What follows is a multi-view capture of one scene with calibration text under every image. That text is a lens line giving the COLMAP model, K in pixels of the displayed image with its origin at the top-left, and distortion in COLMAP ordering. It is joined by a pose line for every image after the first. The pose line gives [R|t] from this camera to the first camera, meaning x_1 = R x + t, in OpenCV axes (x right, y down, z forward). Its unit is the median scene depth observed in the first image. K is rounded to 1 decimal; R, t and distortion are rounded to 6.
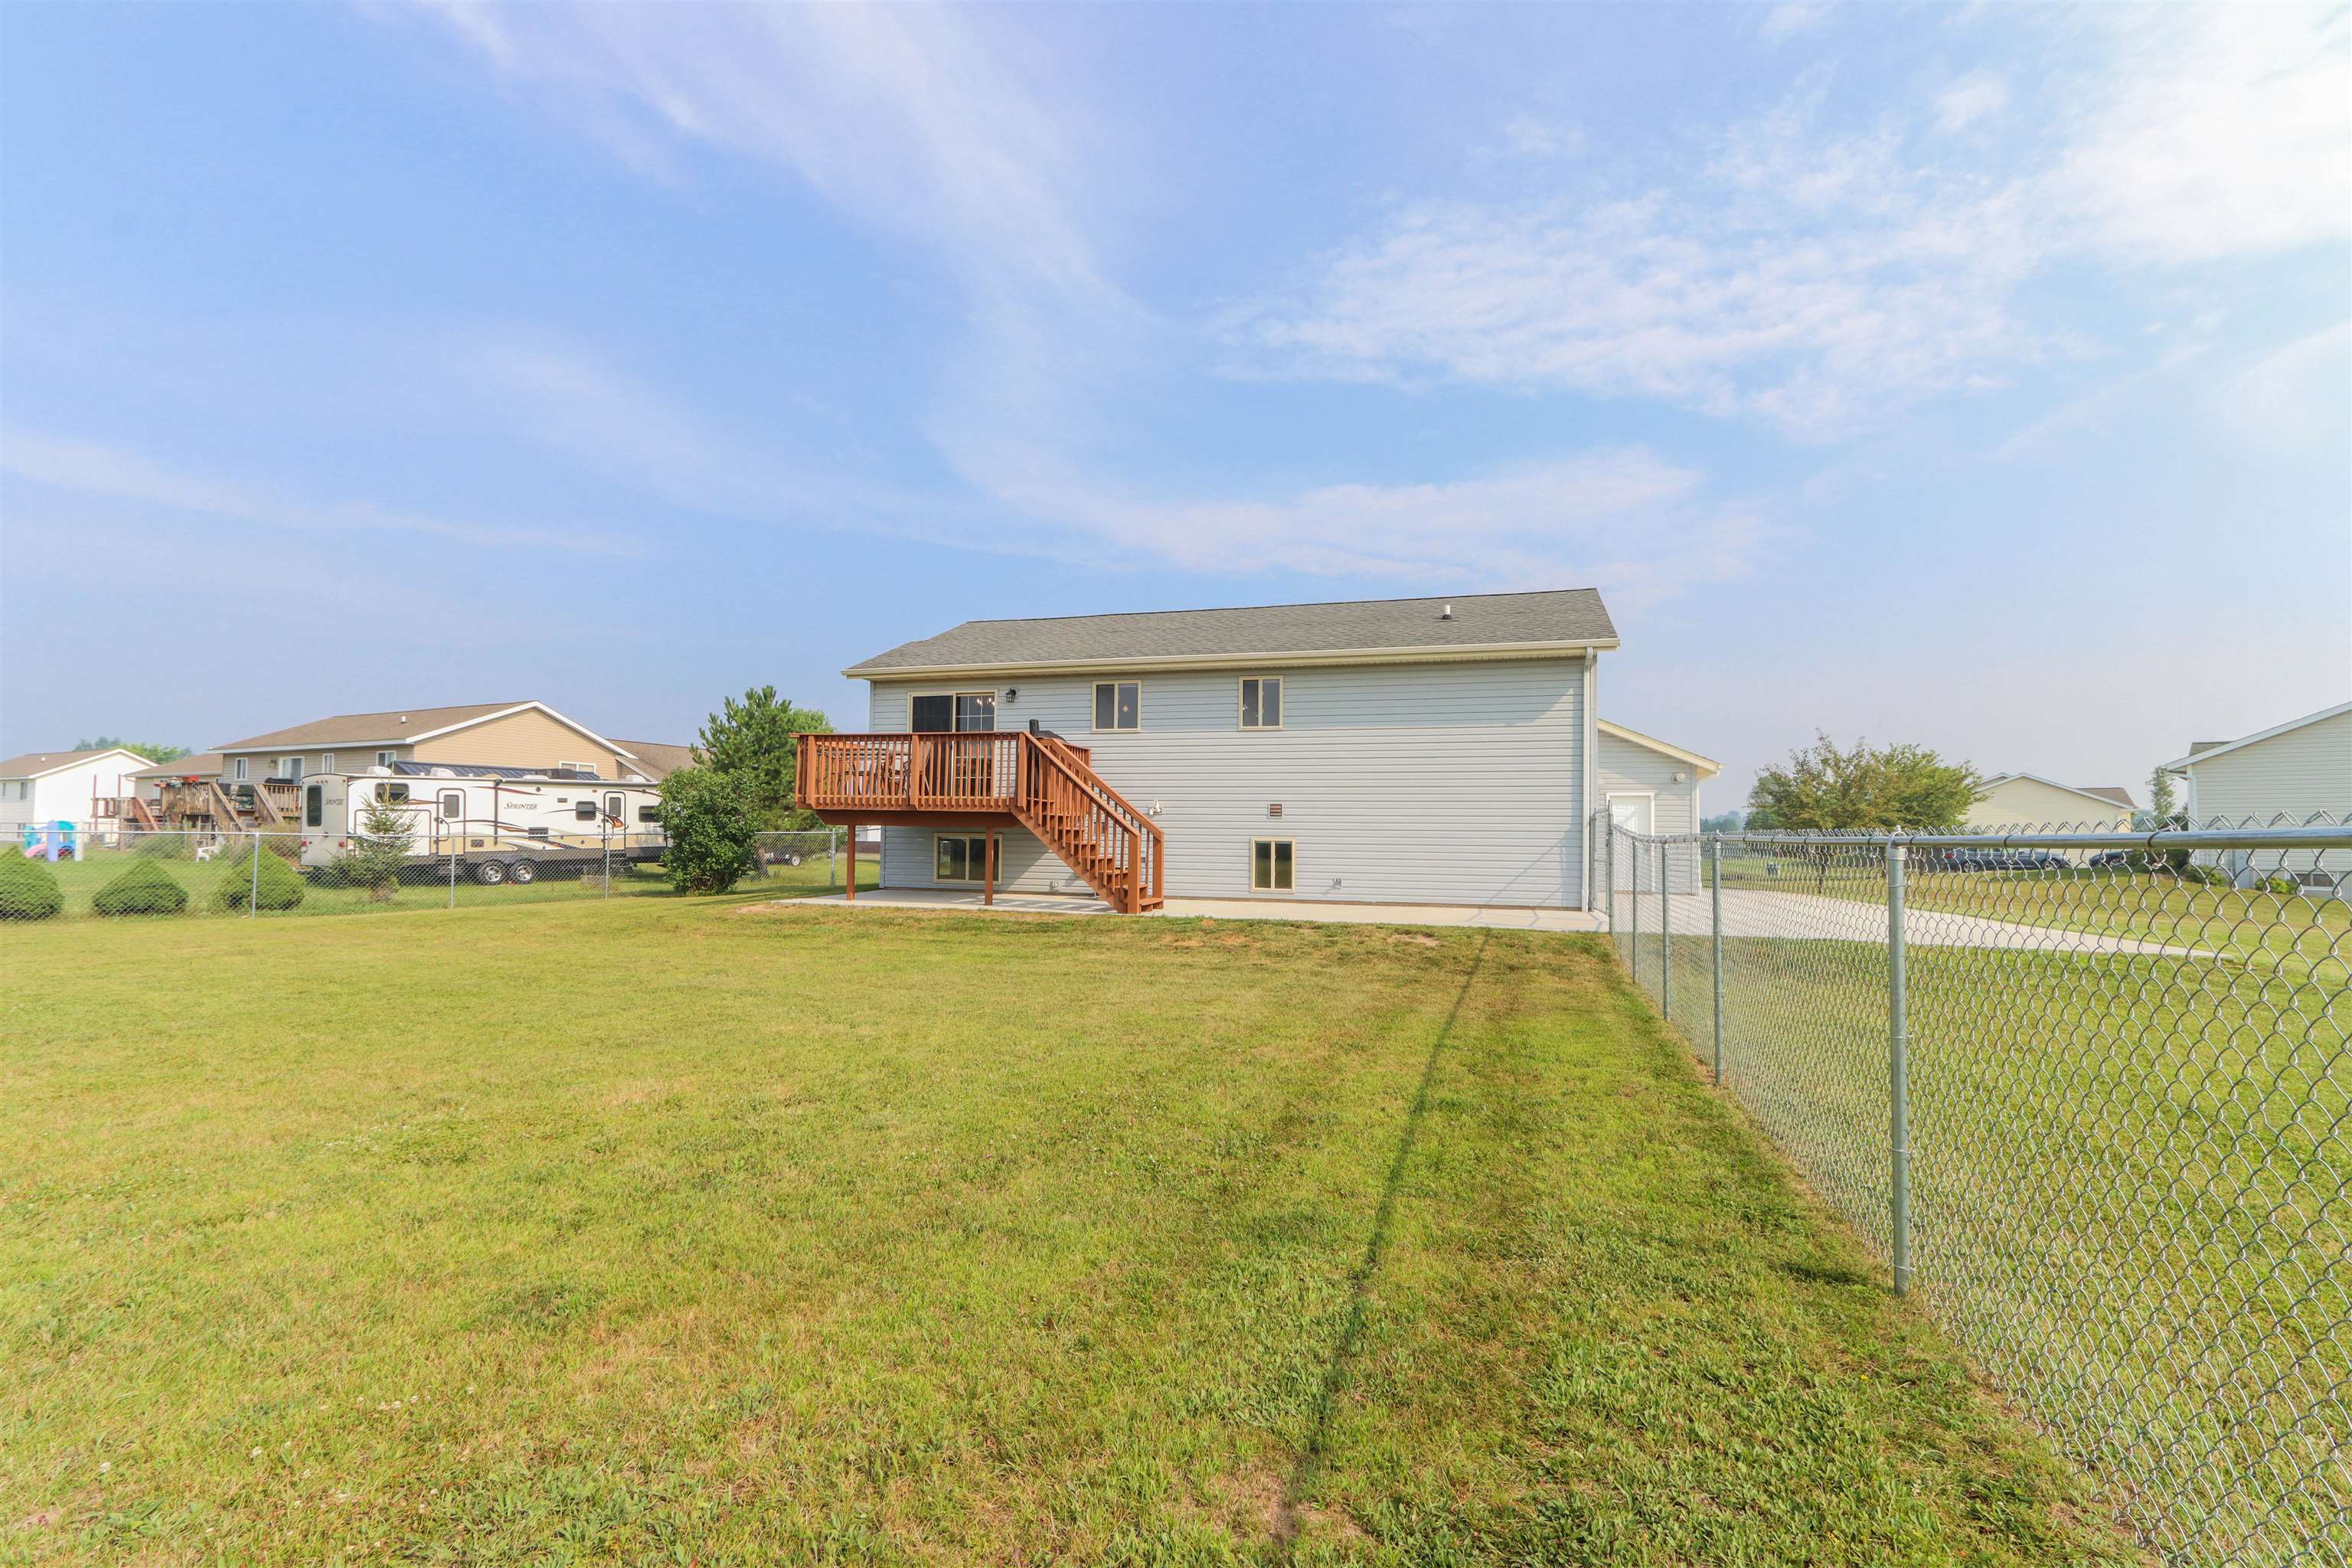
lens RADIAL K [[1085.6, 0, 1168.3], [0, 1085.6, 796.3], [0, 0, 1]] dist [0.005161, 0.001093]
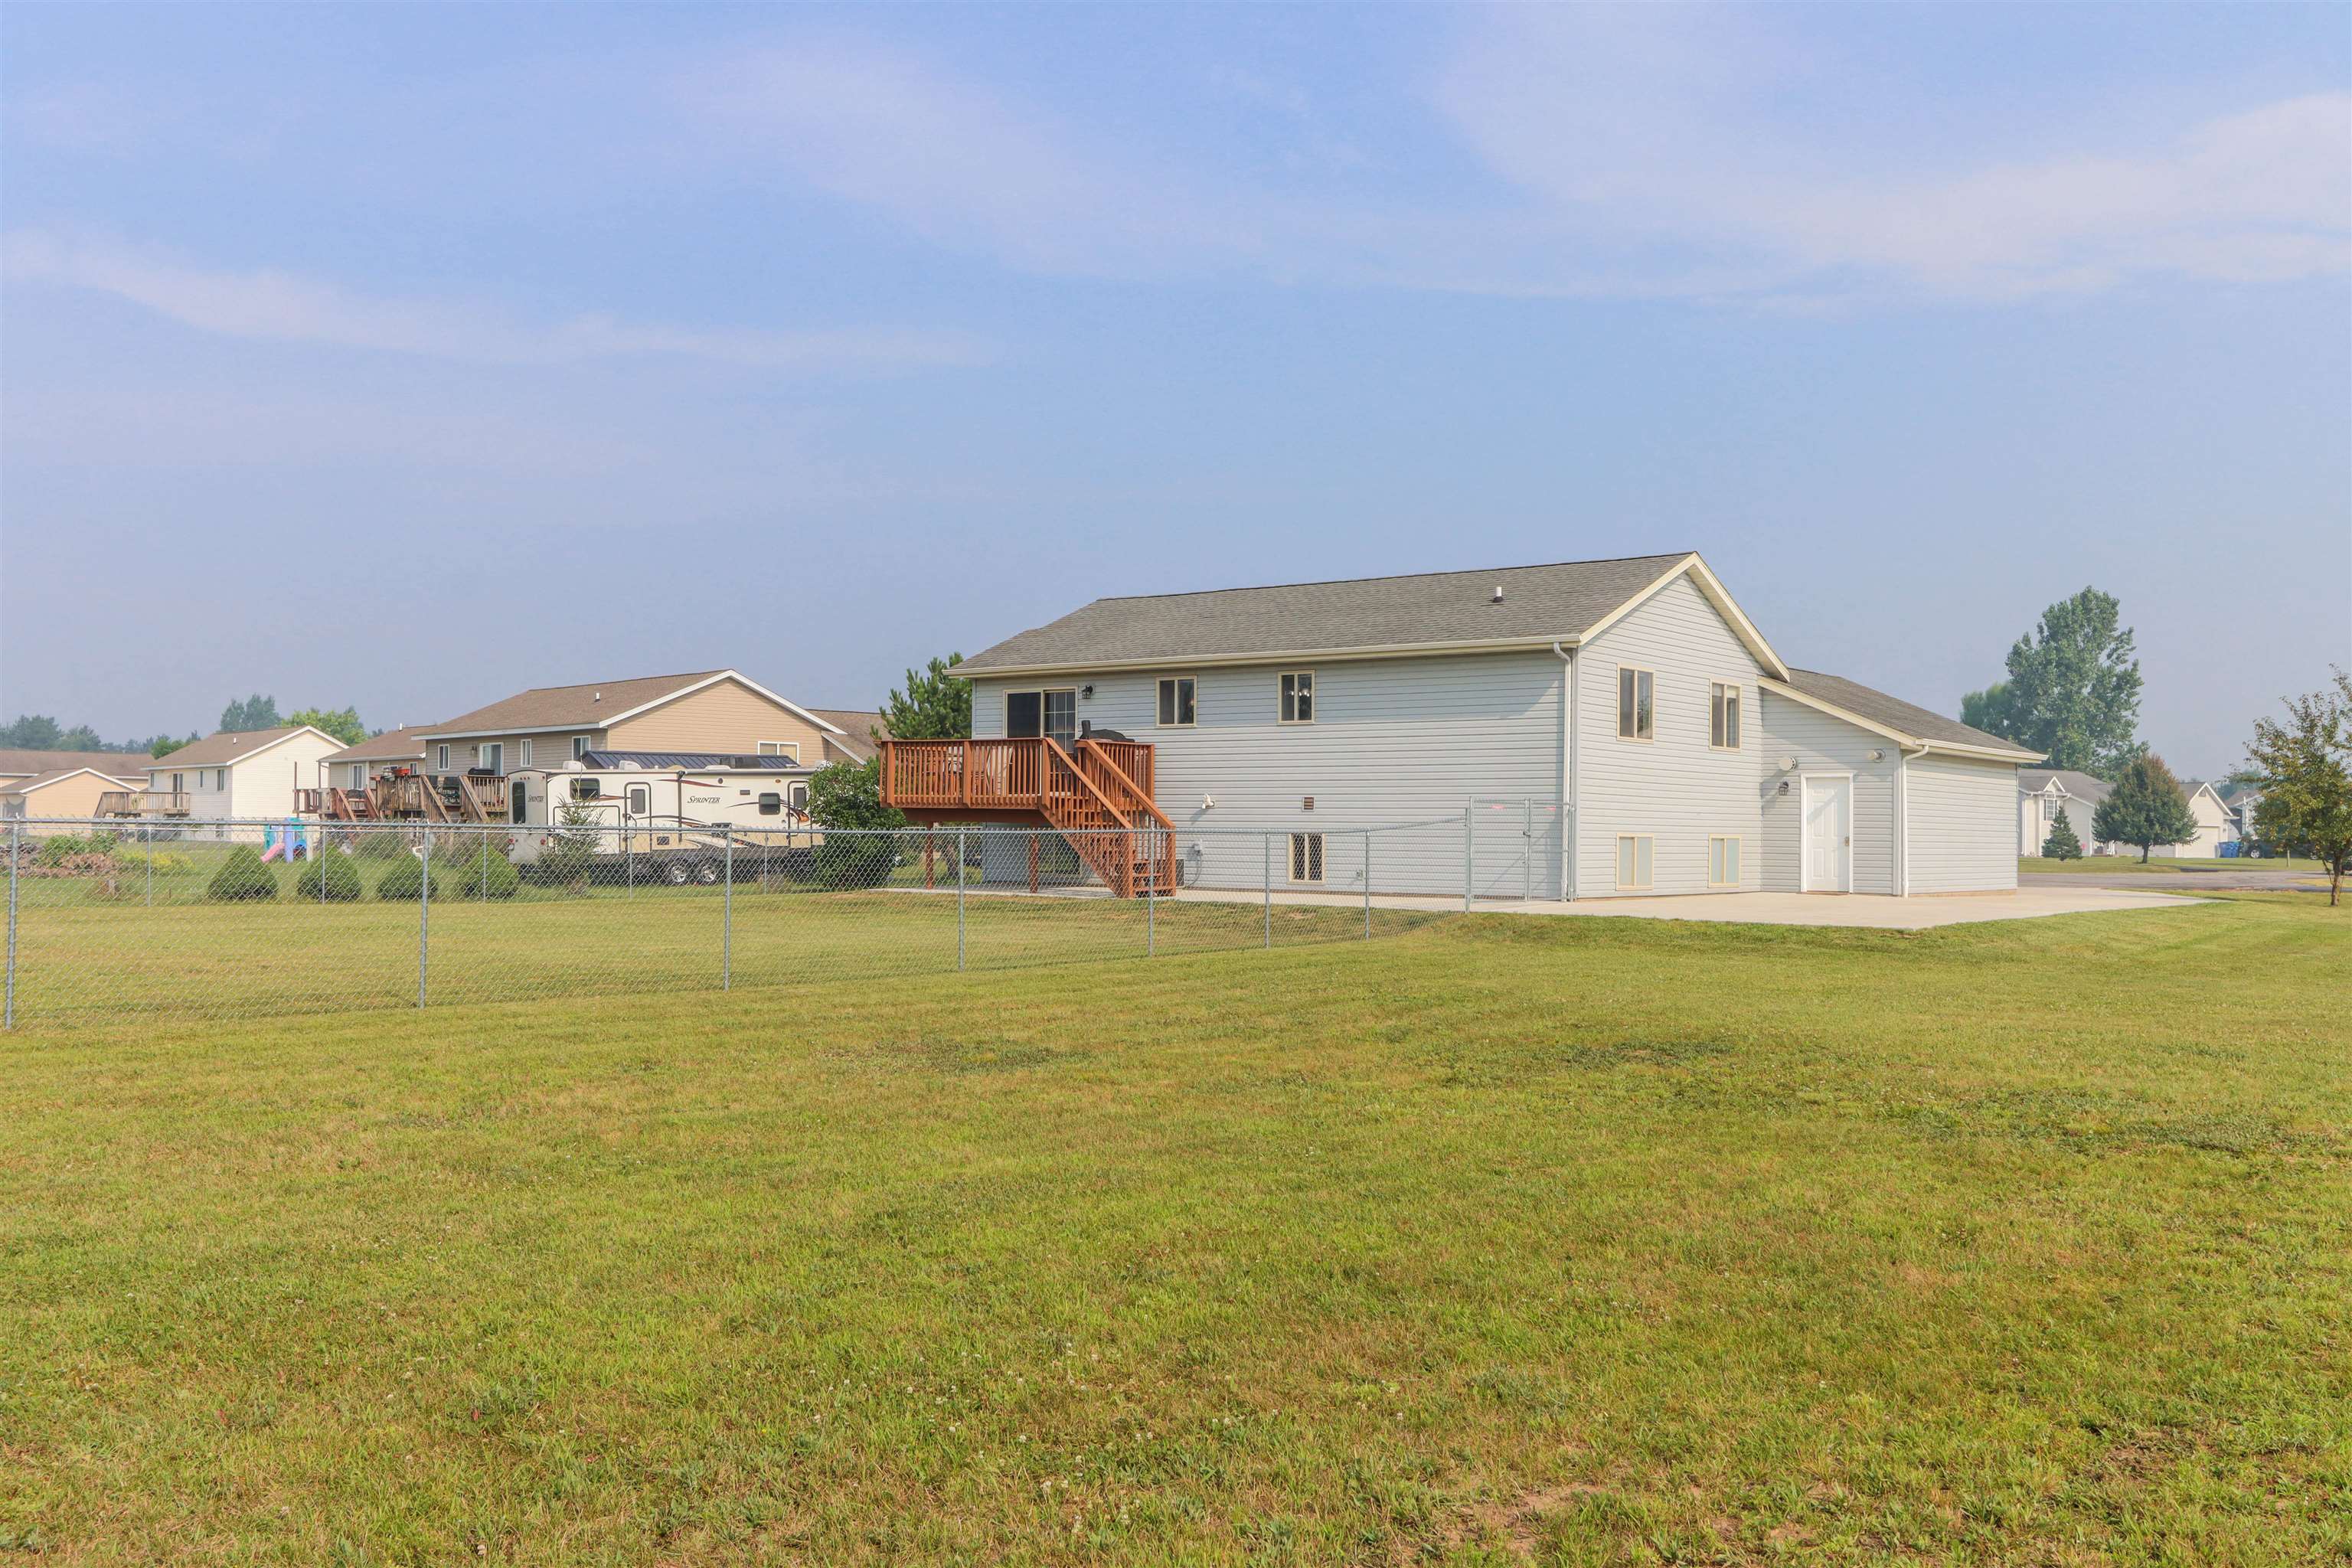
lens RADIAL K [[2099.8, 0, 1178.9], [0, 2099.8, 780.6], [0, 0, 1]] dist [-0.019288, -0.005971]
pose [[0.939342, -0.013918, -0.342699, 0.390931], [0.018864, 0.999760, 0.011102, -0.019384], [0.342462, -0.016893, 0.939380, -0.527978]]
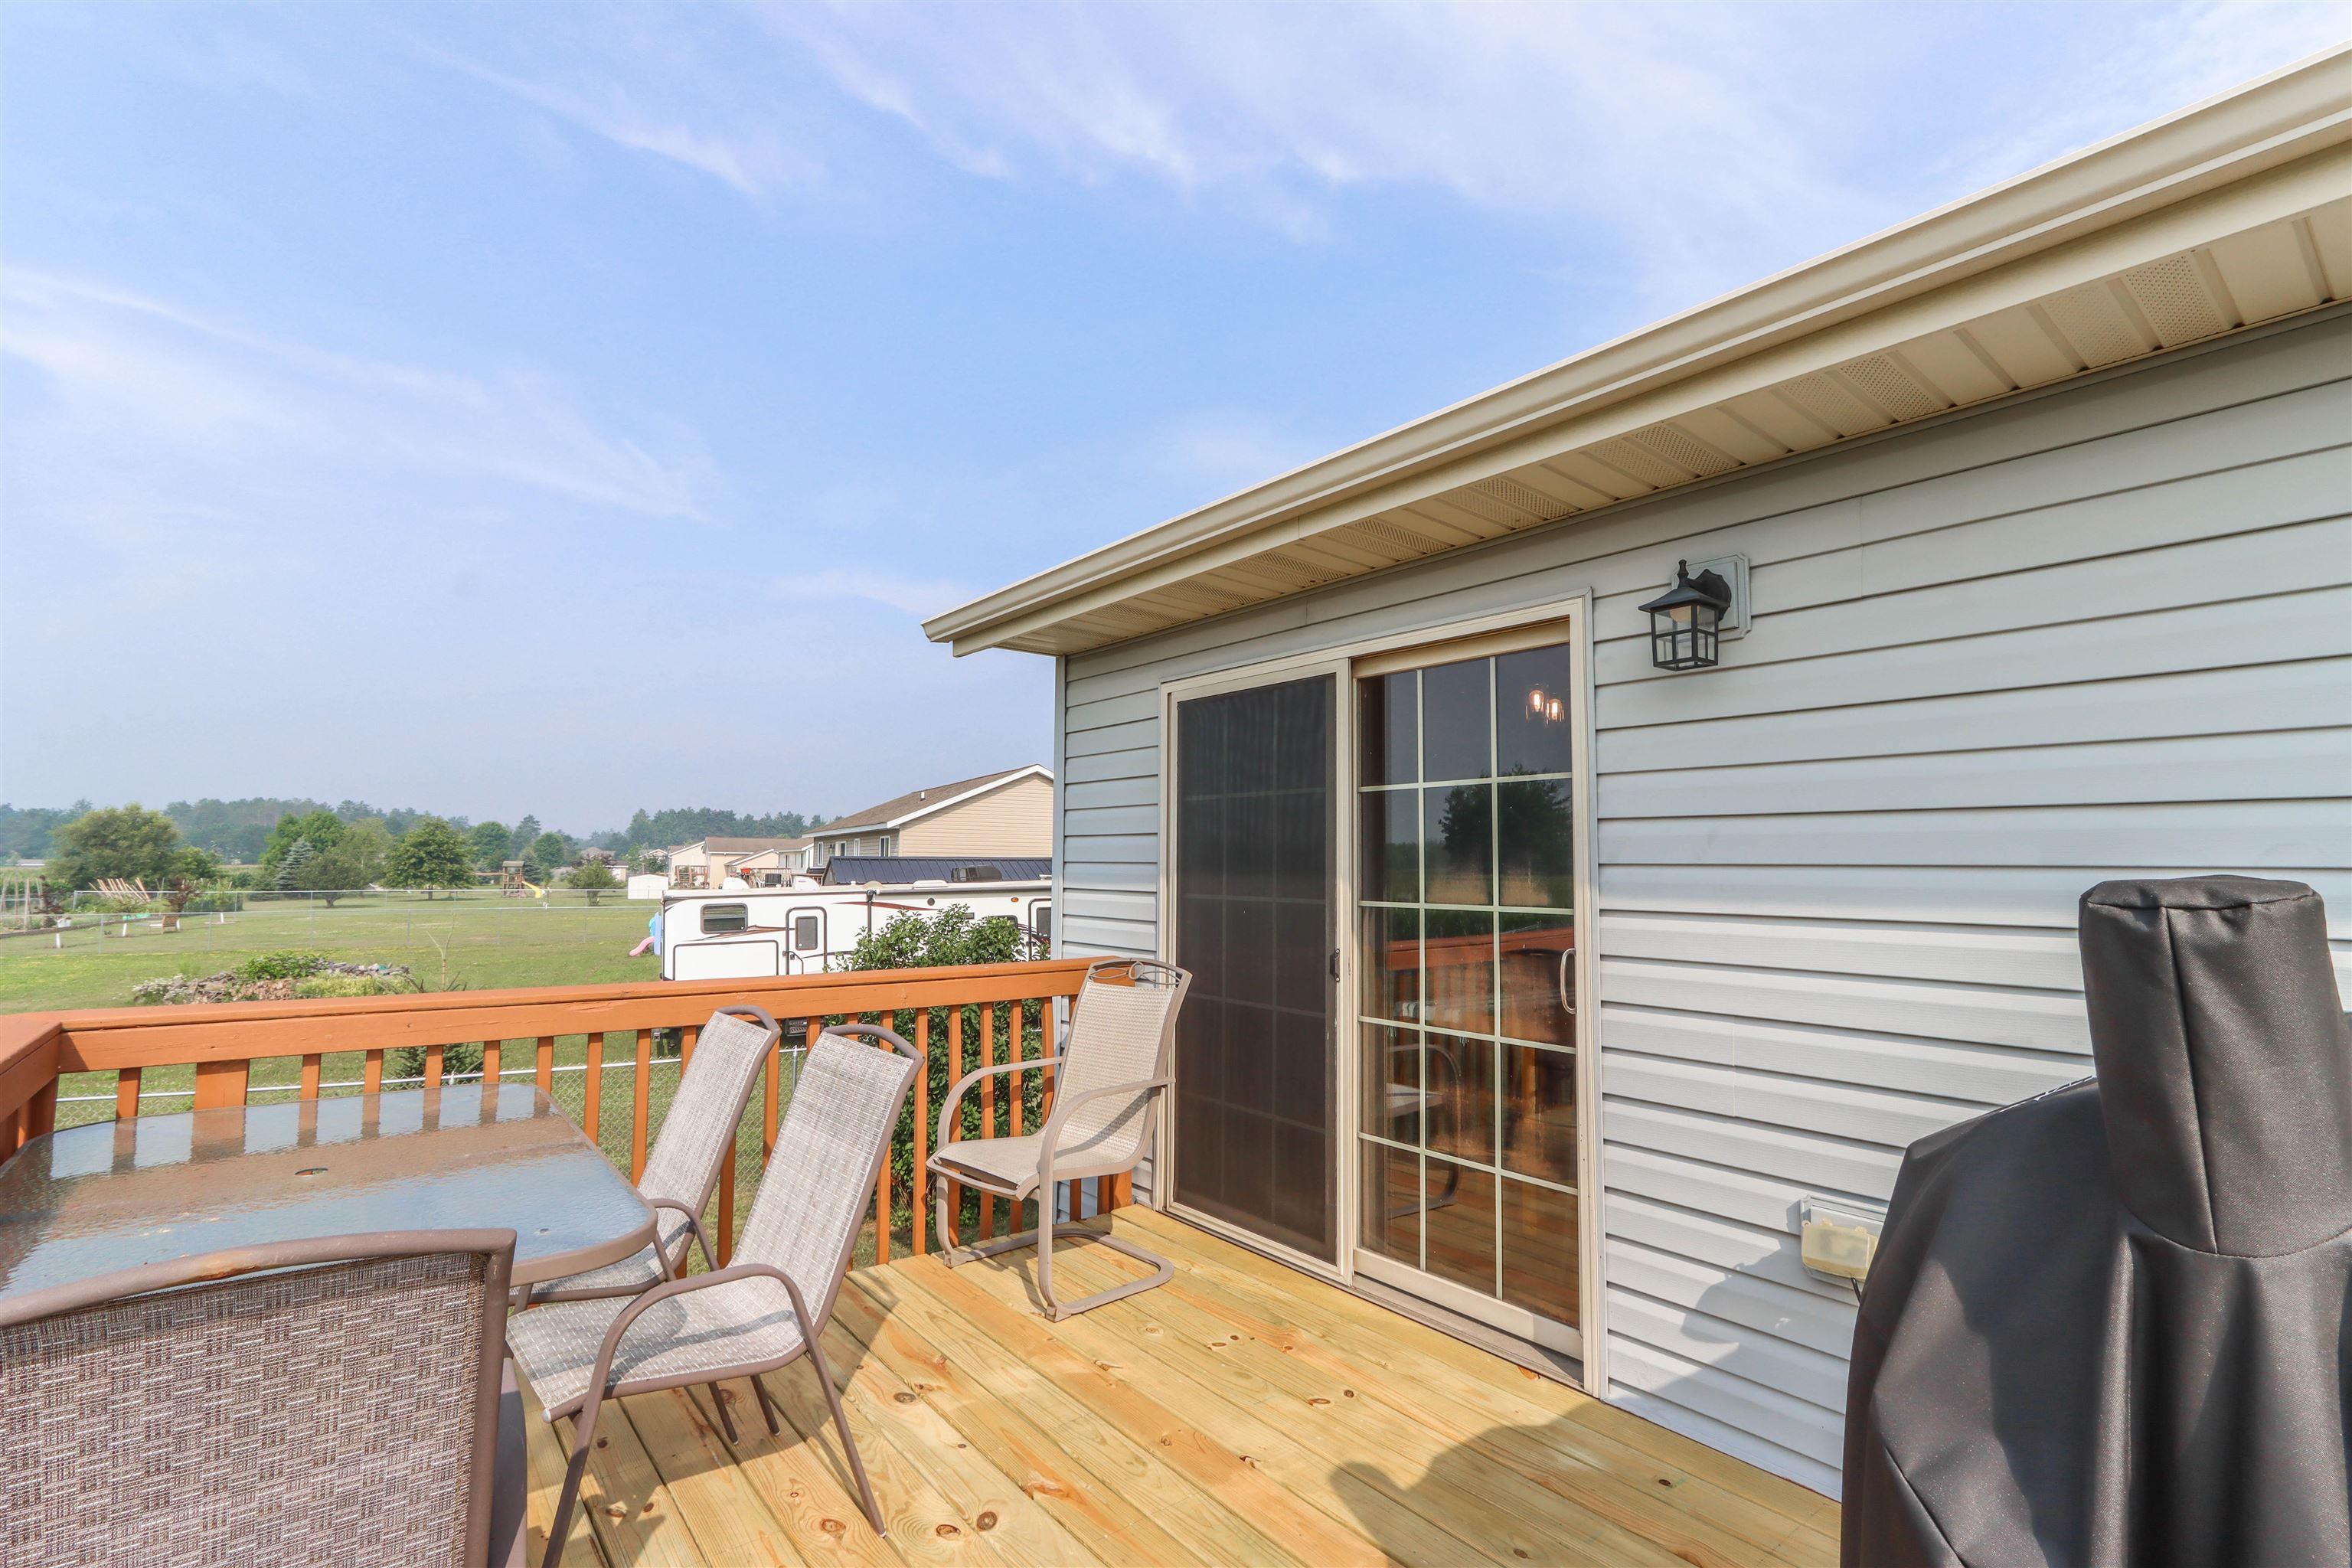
lens RADIAL K [[1085.6, 0, 1182.2], [0, 1085.6, 848.5], [0, 0, 1]] dist [0.005161, 0.001093]
pose [[0.830243, -0.016367, -0.557161, -0.078348], [0.026428, 0.999601, 0.010018, -0.043295], [0.556775, -0.023042, 0.830344, 0.547533]]
